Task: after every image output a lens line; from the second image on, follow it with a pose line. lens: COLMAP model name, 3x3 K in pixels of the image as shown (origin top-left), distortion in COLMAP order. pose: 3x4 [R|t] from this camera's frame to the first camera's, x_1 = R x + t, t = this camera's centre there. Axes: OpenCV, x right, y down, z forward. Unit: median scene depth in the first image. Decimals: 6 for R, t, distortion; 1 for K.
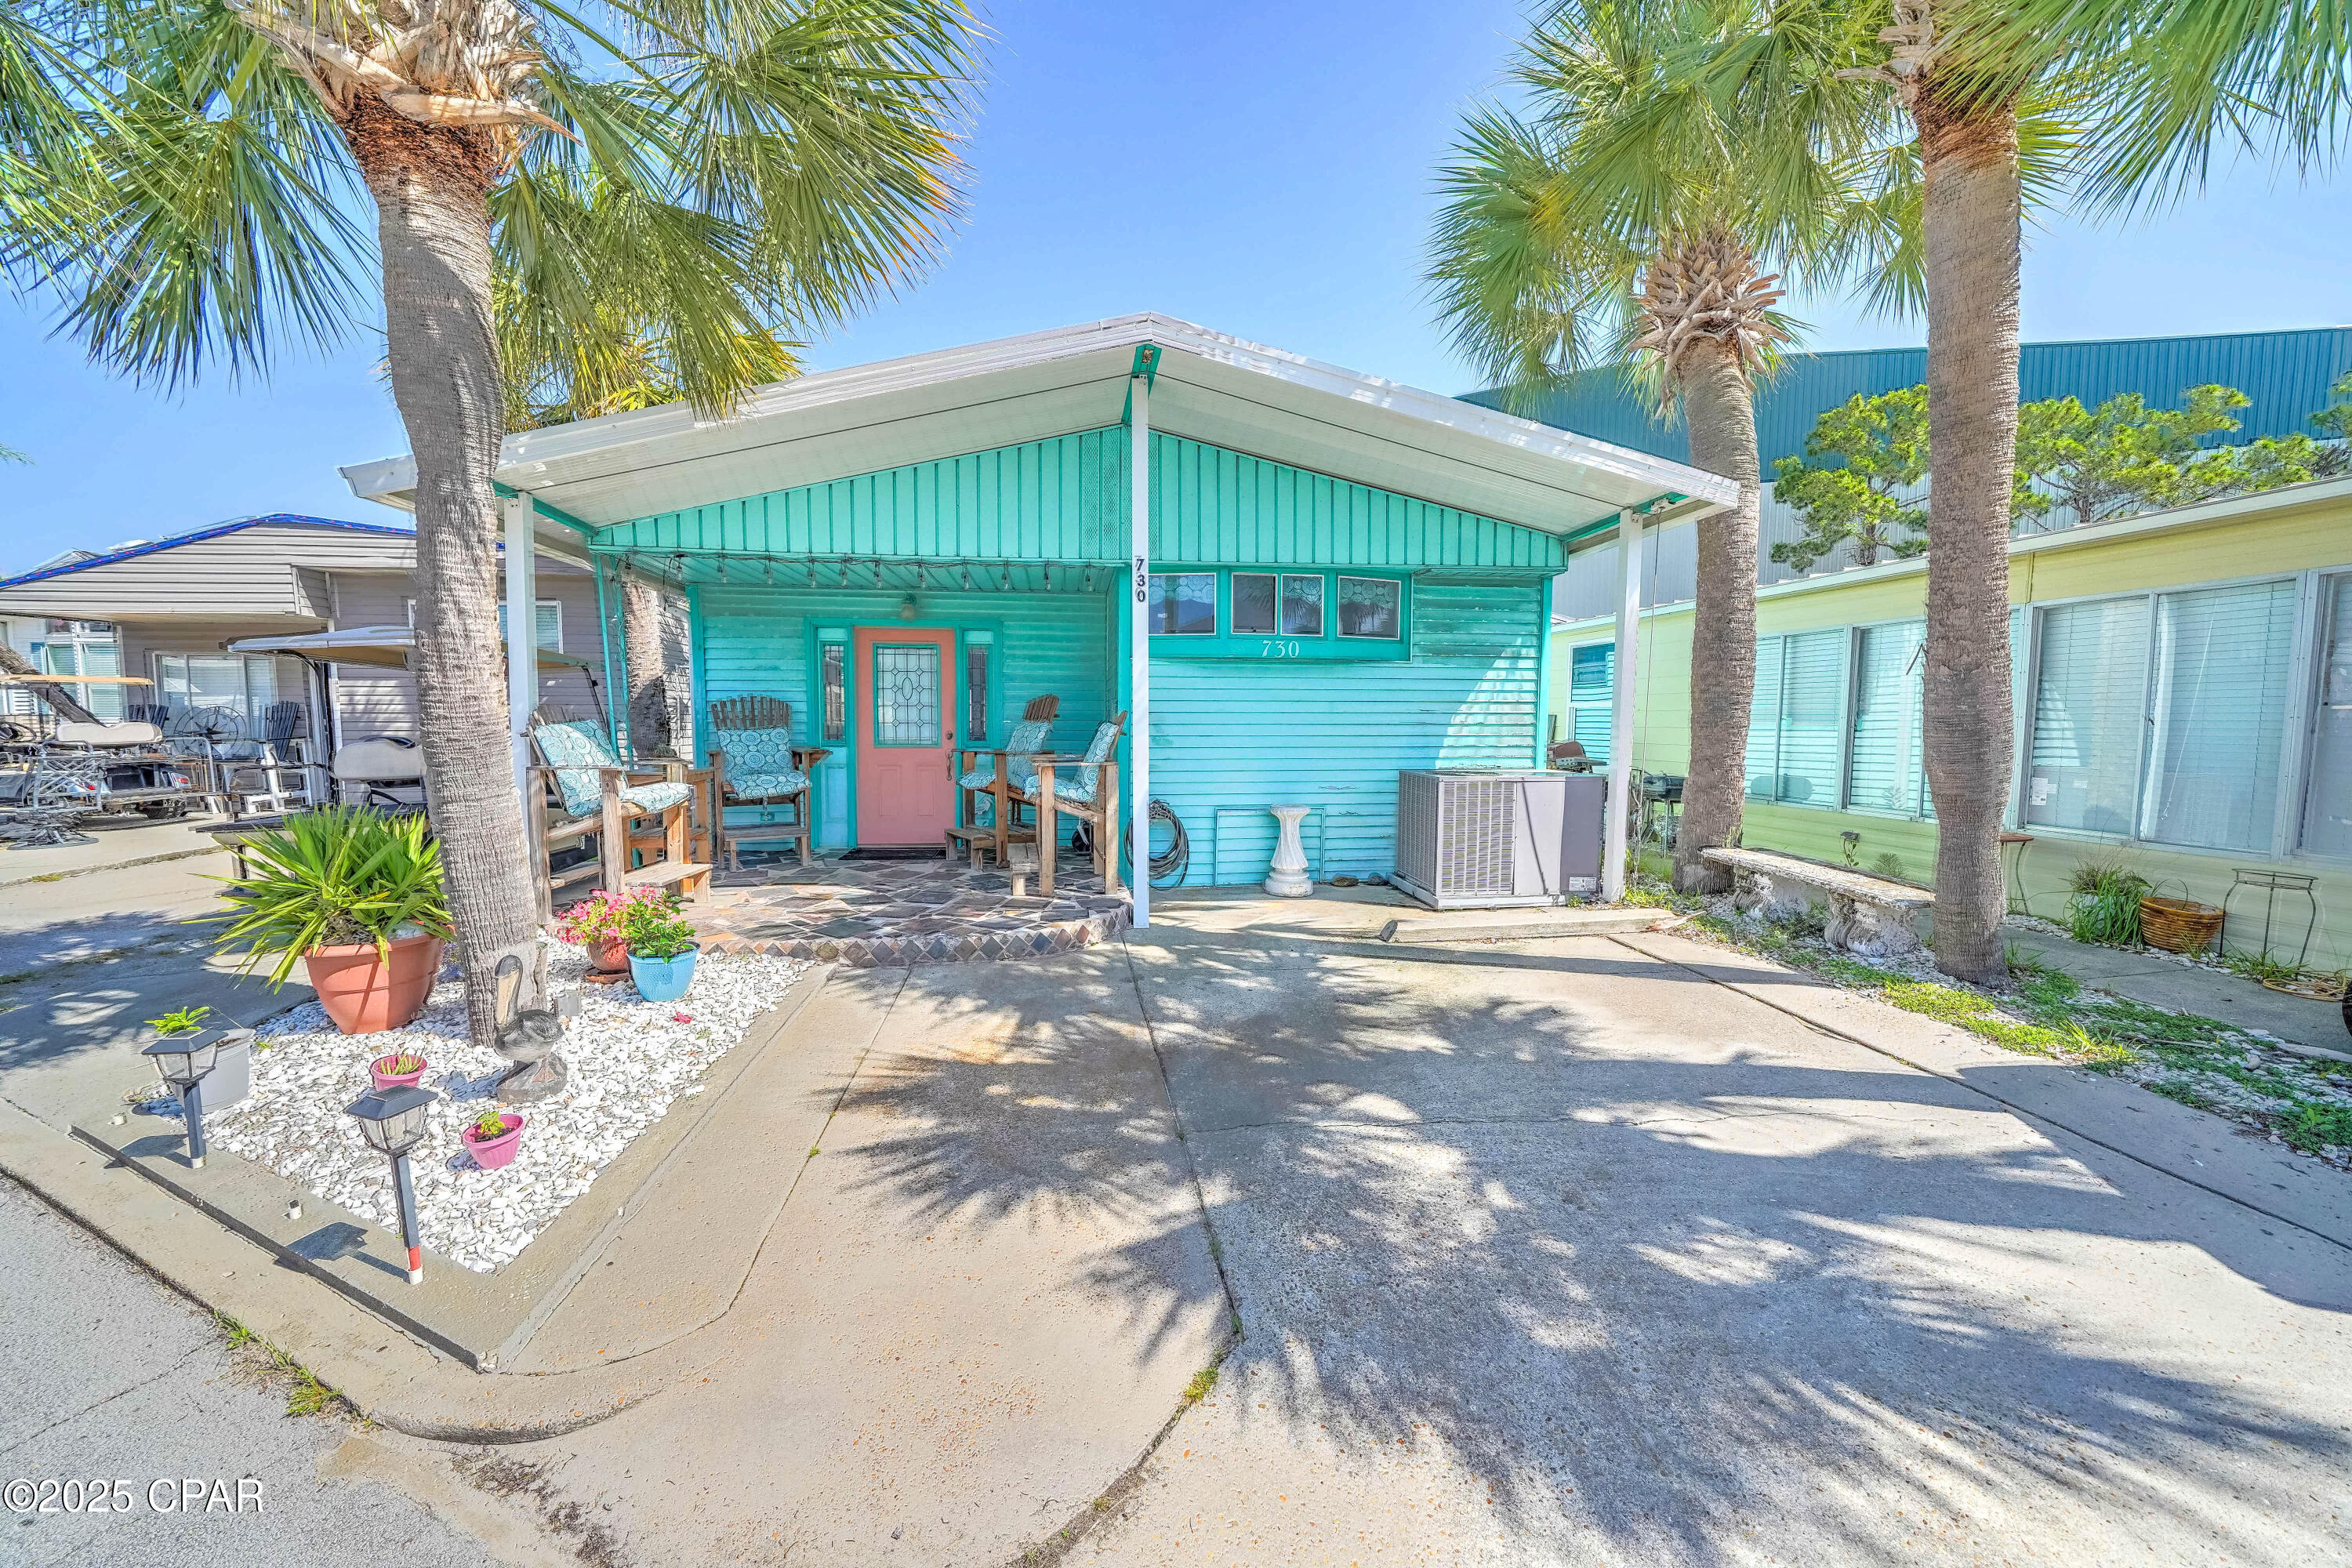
lens RADIAL K [[831.7, 0, 1164.8], [0, 831.7, 794.0], [0, 0, 1]] dist [-0.019761, 0.002944]
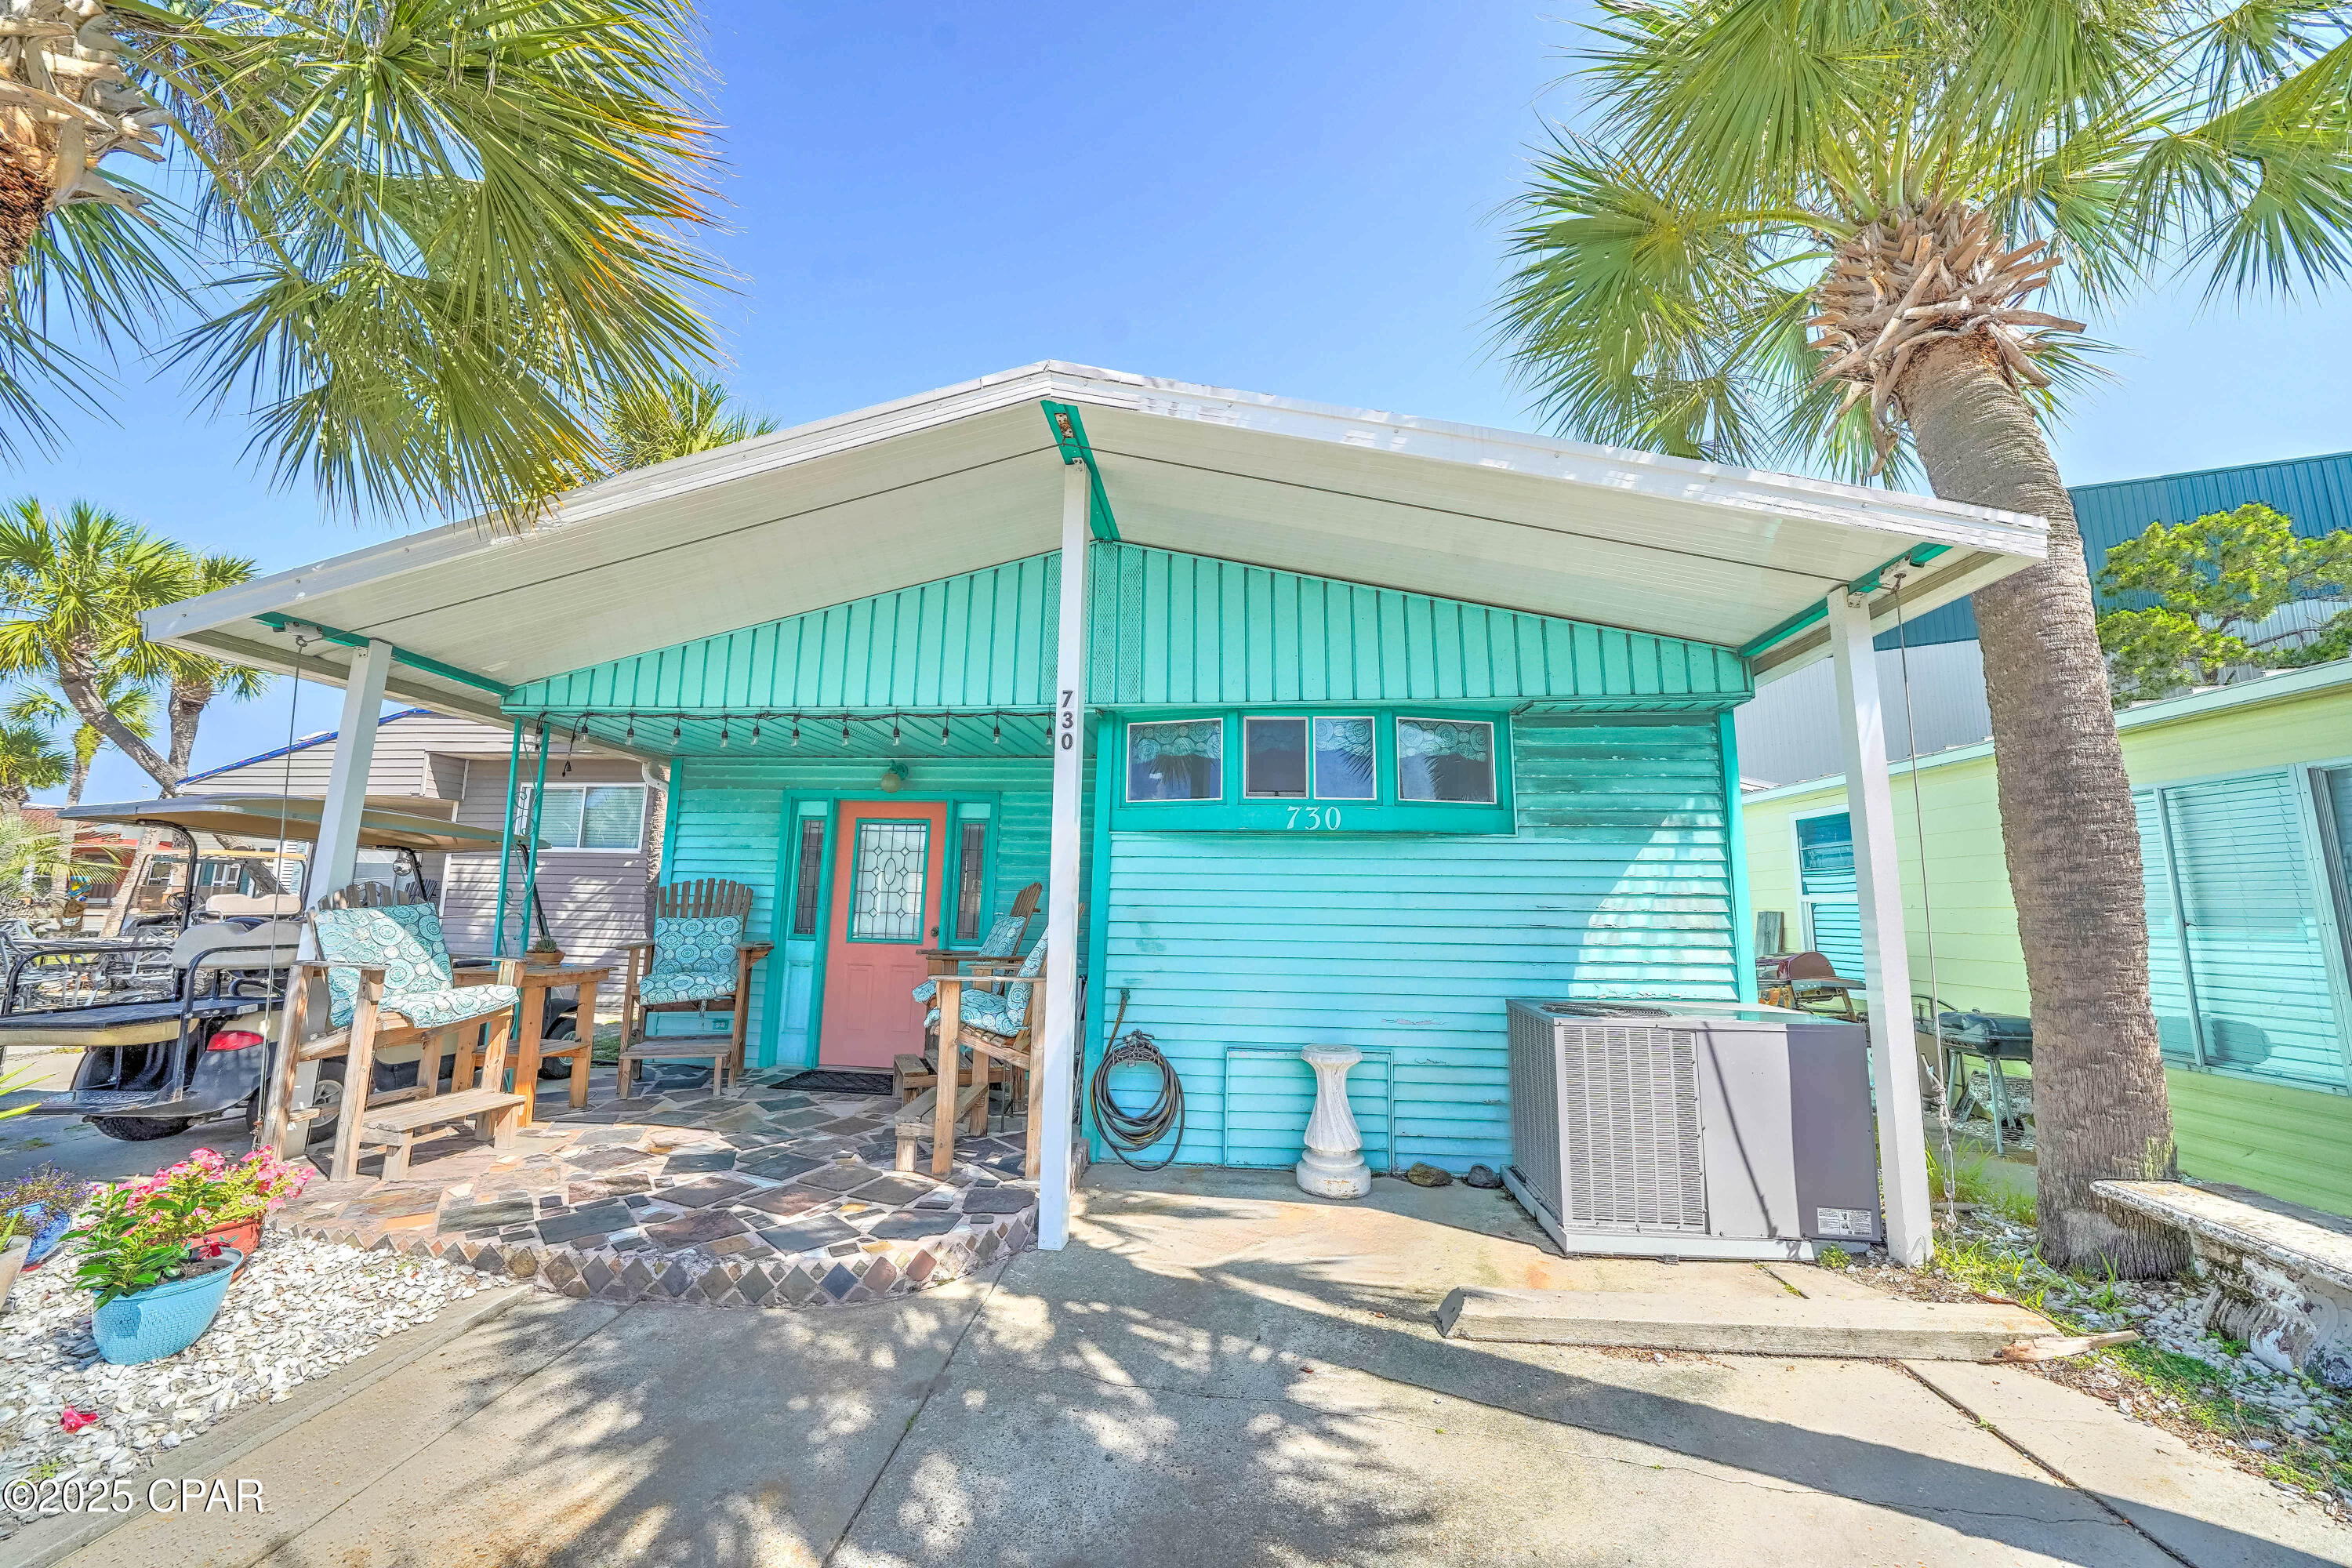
lens RADIAL K [[822.8, 0, 1171.4], [0, 822.8, 791.2], [0, 0, 1]] dist [-0.023929, 0.003148]
pose [[0.976314, -0.016294, -0.215744, 0.171092], [-0.032862, 0.974423, -0.222305, -0.036805], [0.213848, 0.224130, 0.950807, 0.299759]]
